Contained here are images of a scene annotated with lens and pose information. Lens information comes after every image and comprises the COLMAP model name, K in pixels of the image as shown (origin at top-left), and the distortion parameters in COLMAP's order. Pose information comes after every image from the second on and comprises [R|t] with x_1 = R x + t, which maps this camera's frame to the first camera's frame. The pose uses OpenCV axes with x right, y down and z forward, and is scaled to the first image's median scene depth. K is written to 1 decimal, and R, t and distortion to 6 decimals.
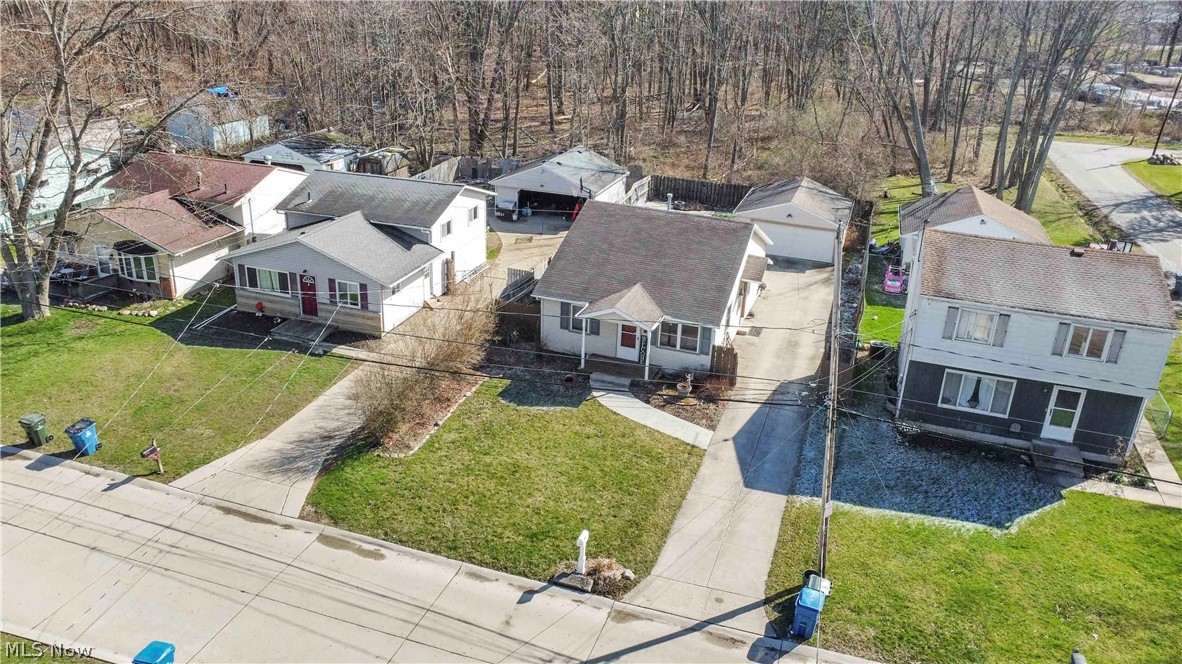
lens RADIAL K [[868.2, 0, 591.8], [0, 868.2, 328.2], [0, 0, 1]] dist [-0.035458, 0.014946]
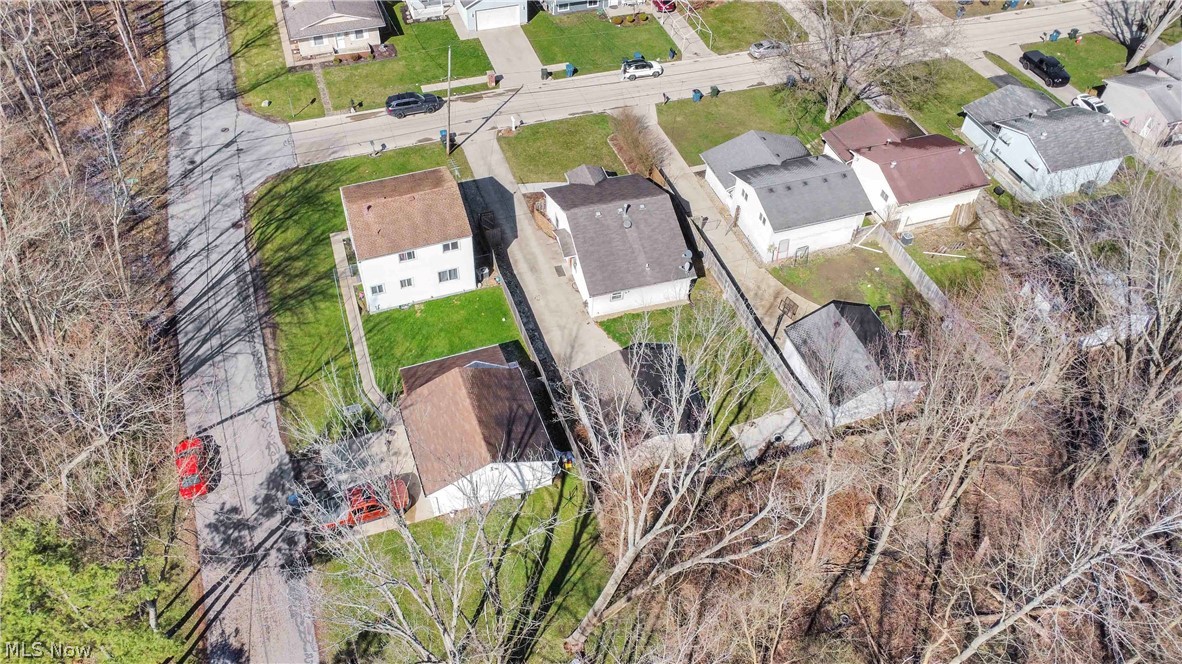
lens RADIAL K [[868.2, 0, 596.9], [0, 868.2, 330.7], [0, 0, 1]] dist [-0.035458, 0.014946]
pose [[-0.780571, 0.415487, -0.466990, 1.175970], [-0.305317, 0.398478, 0.864868, -1.730093], [0.545427, 0.817671, -0.184185, 1.794476]]
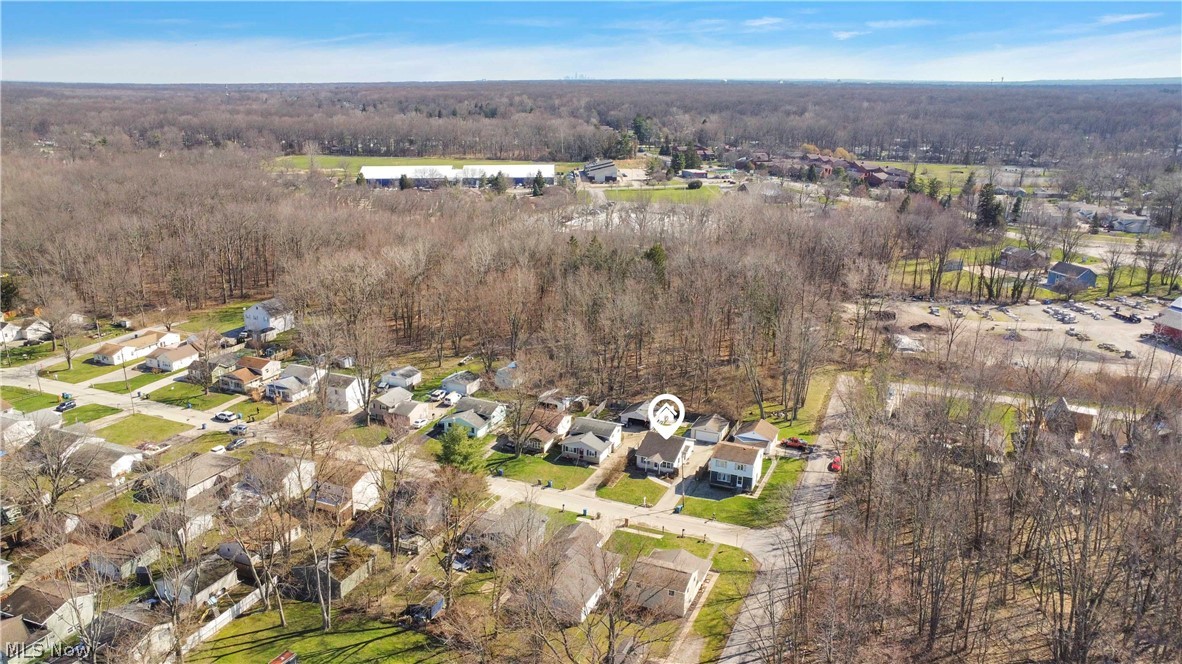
lens RADIAL K [[868.2, 0, 588.0], [0, 868.2, 335.6], [0, 0, 1]] dist [-0.035458, 0.014946]
pose [[0.995562, -0.000089, -0.094106, 0.128081], [-0.011041, 0.992982, -0.117747, -0.137850], [0.093457, 0.118263, 0.988575, -4.042565]]
